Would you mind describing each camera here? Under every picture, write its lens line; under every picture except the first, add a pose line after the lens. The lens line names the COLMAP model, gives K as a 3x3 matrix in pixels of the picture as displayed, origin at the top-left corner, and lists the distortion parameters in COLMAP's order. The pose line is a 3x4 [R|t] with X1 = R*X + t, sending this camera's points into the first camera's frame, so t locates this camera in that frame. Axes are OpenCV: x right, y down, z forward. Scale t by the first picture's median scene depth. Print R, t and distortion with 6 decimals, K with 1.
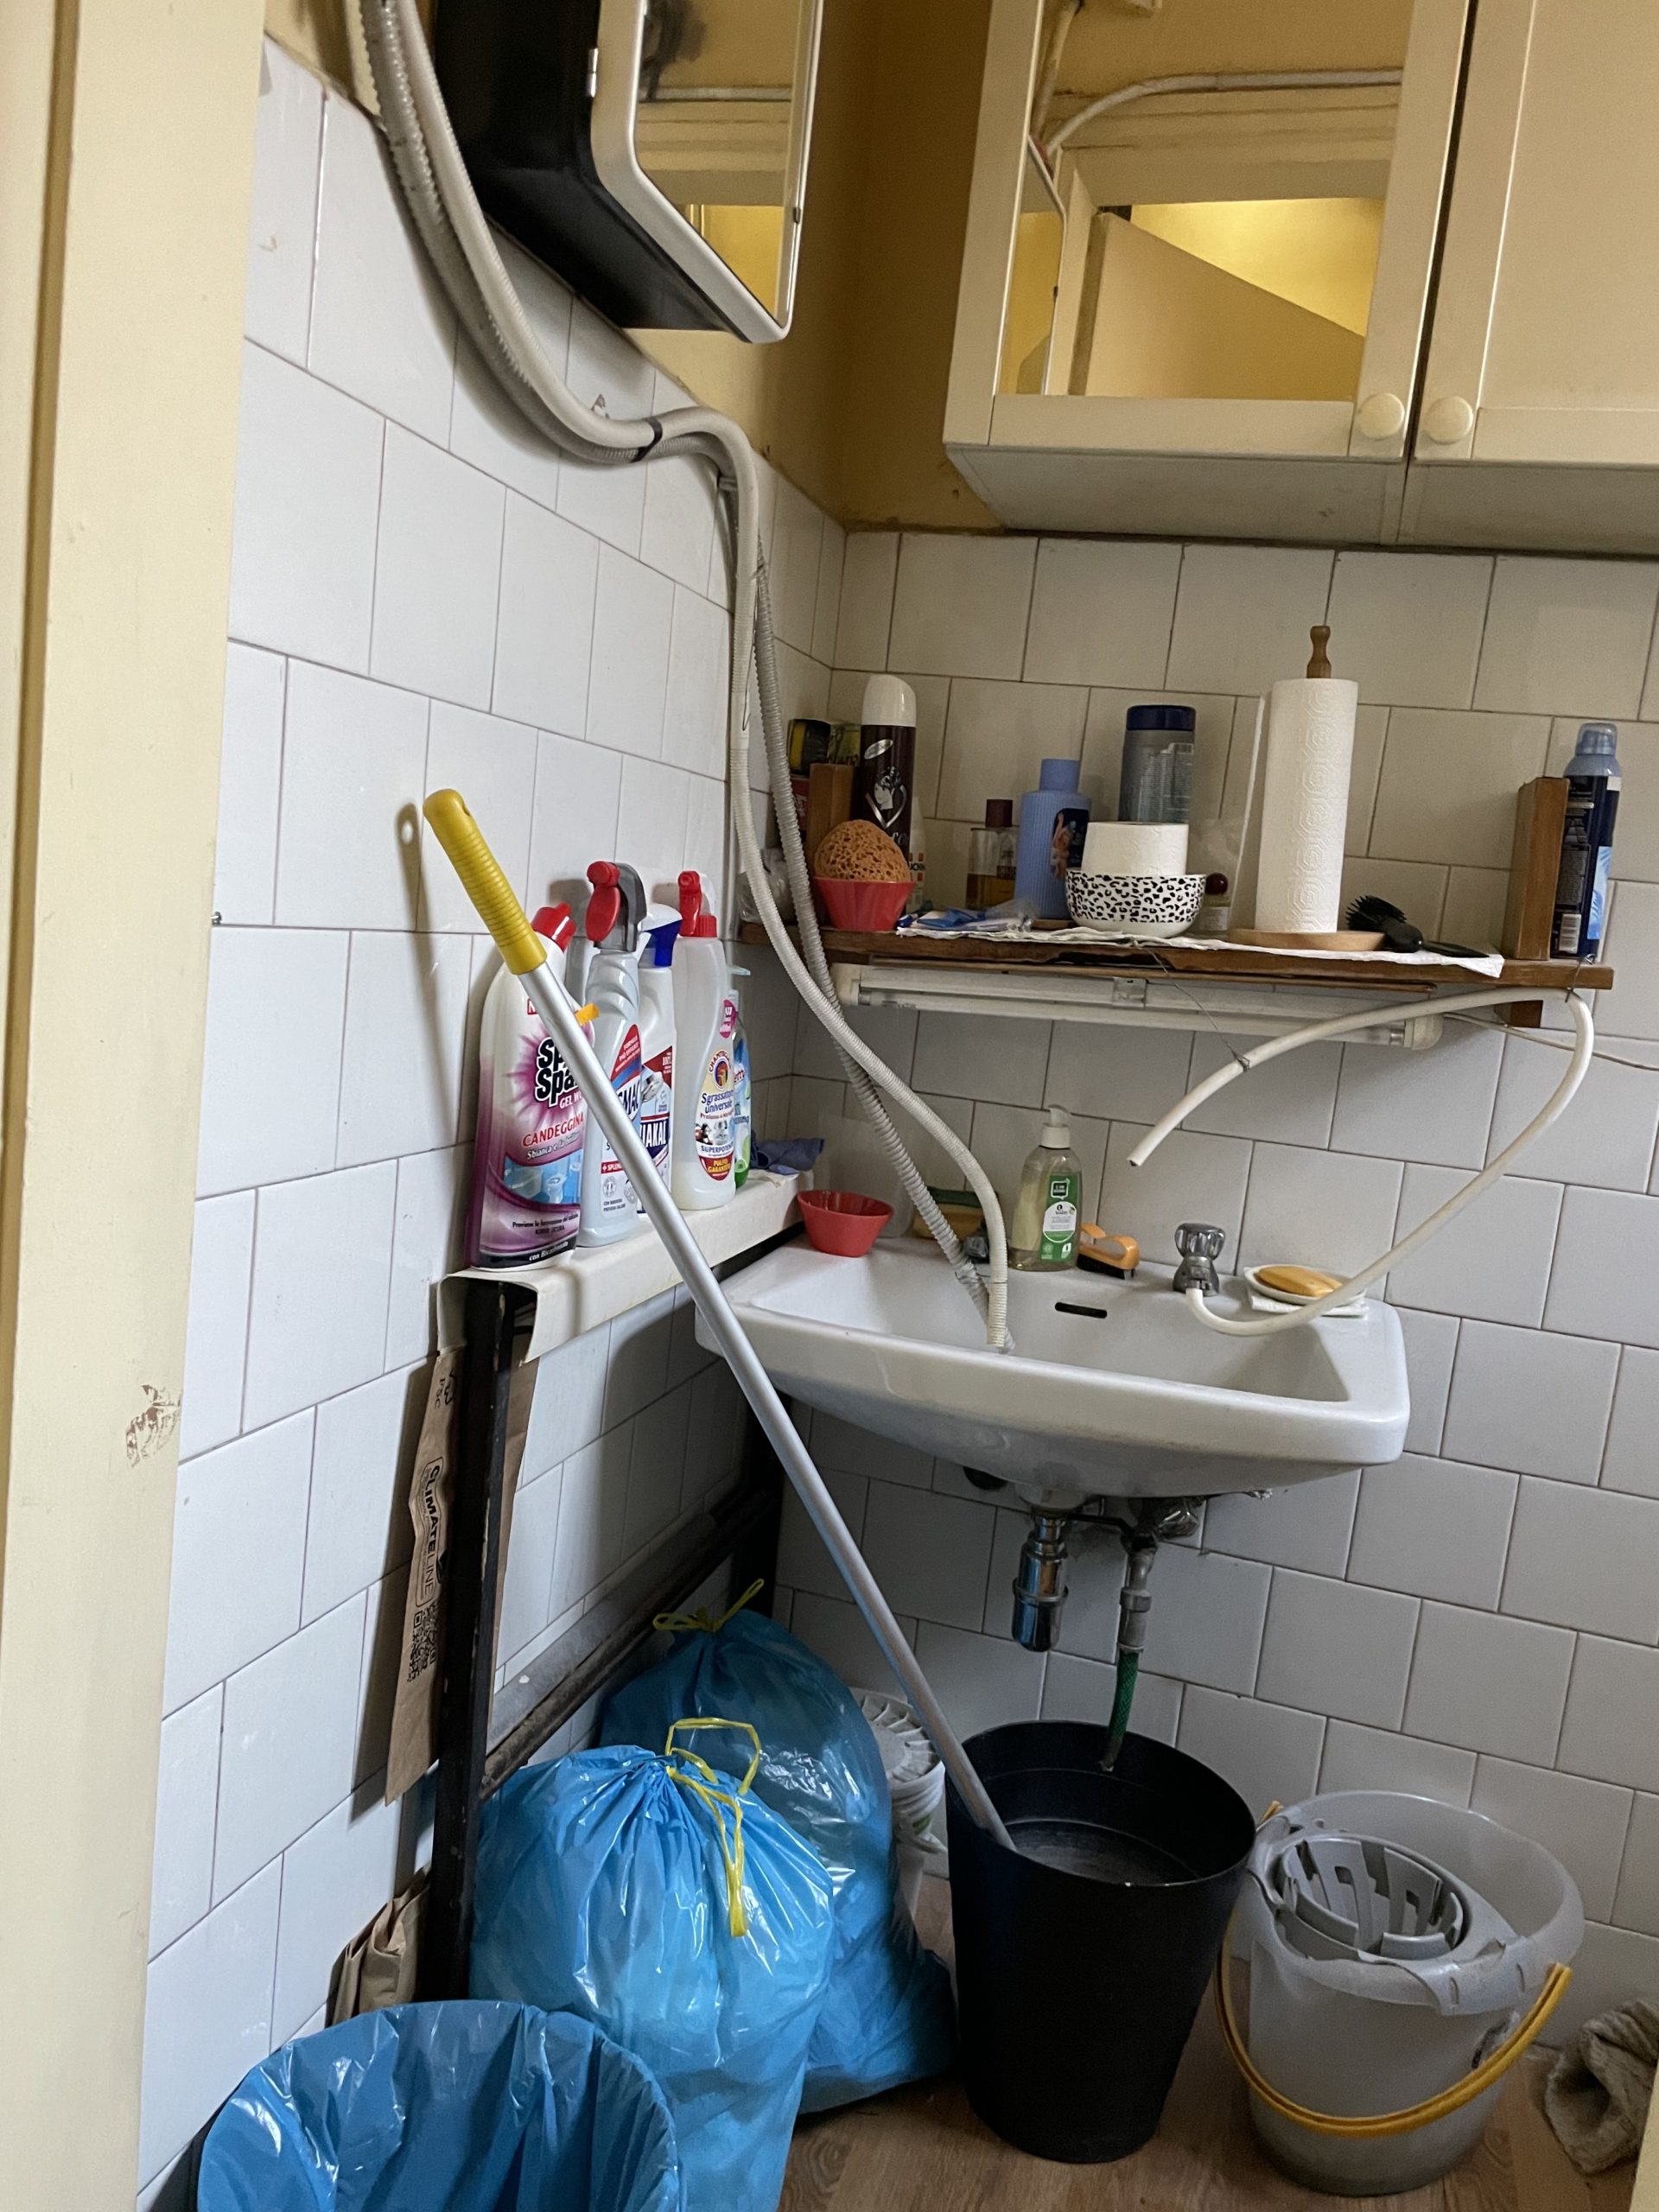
lens RADIAL K [[1691.3, 0, 829.5], [0, 1691.3, 1106.0], [0, 0, 1]] dist [0.090641, -0.129095]
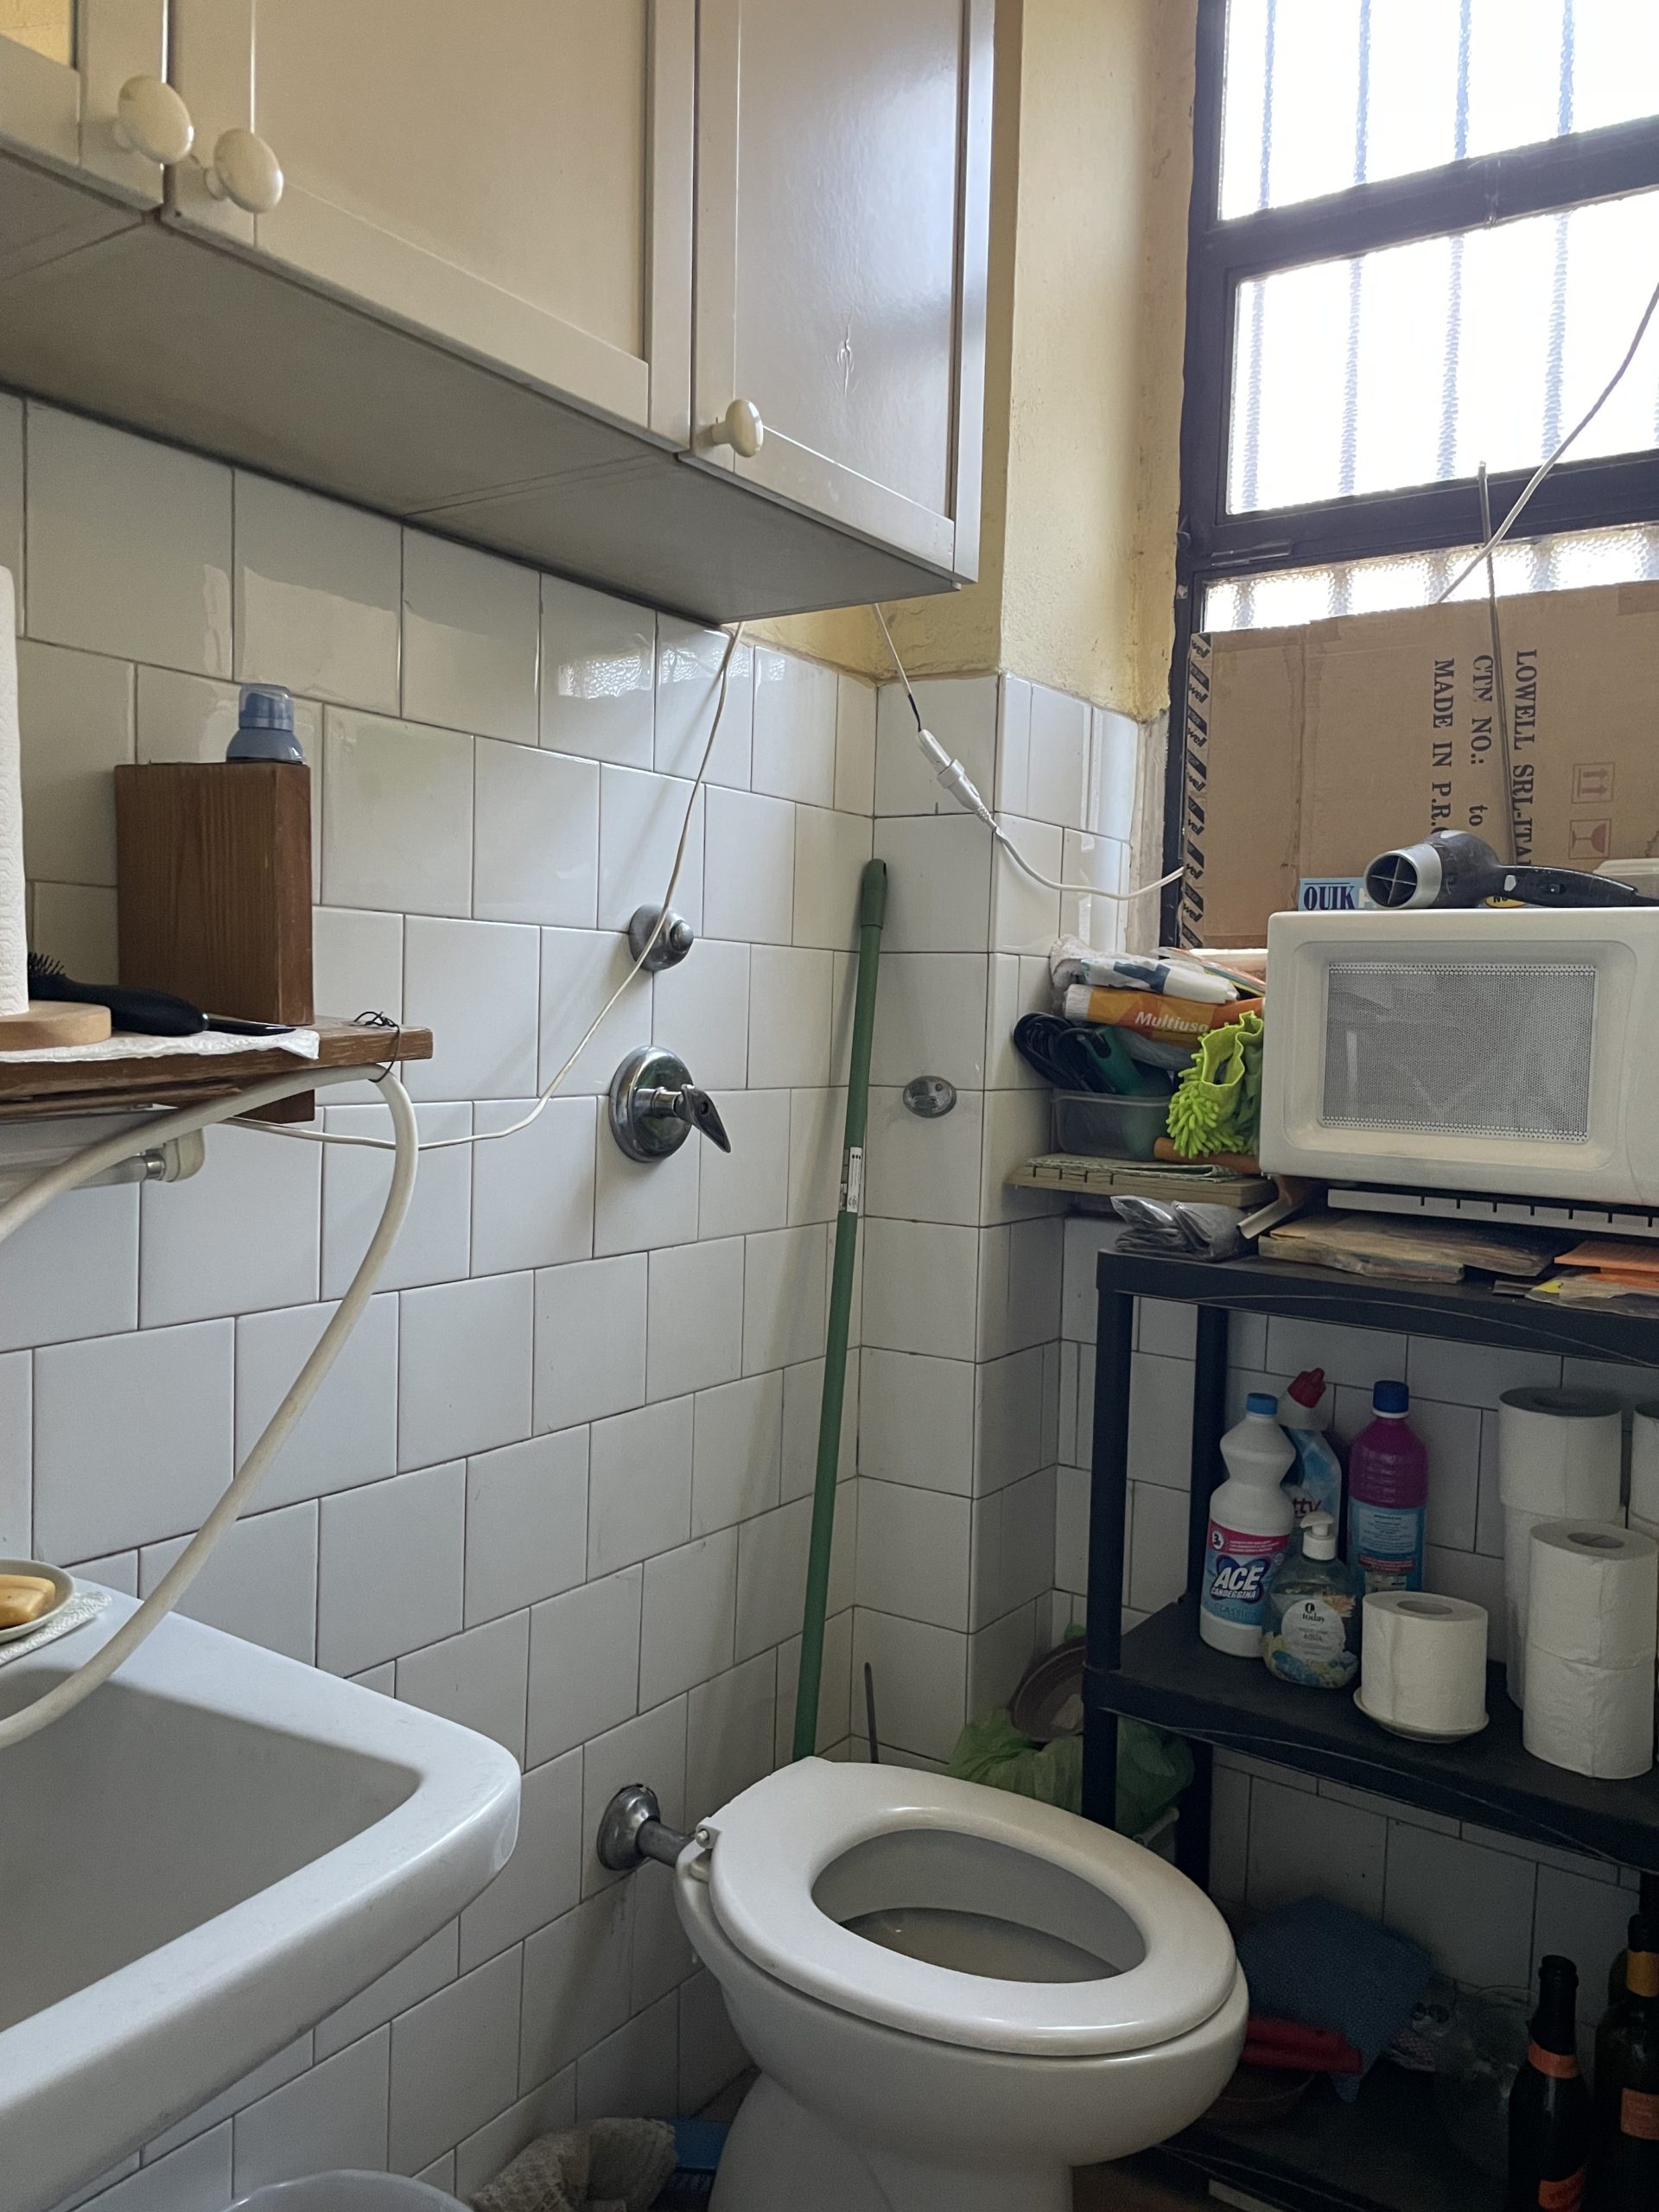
lens RADIAL K [[1691.3, 0, 829.5], [0, 1691.3, 1106.0], [0, 0, 1]] dist [0.090641, -0.129095]
pose [[0.311665, -0.153990, 0.937631, -0.173210], [0.119493, 0.985299, 0.122099, -0.109951], [-0.942649, 0.073987, 0.325484, 0.563200]]
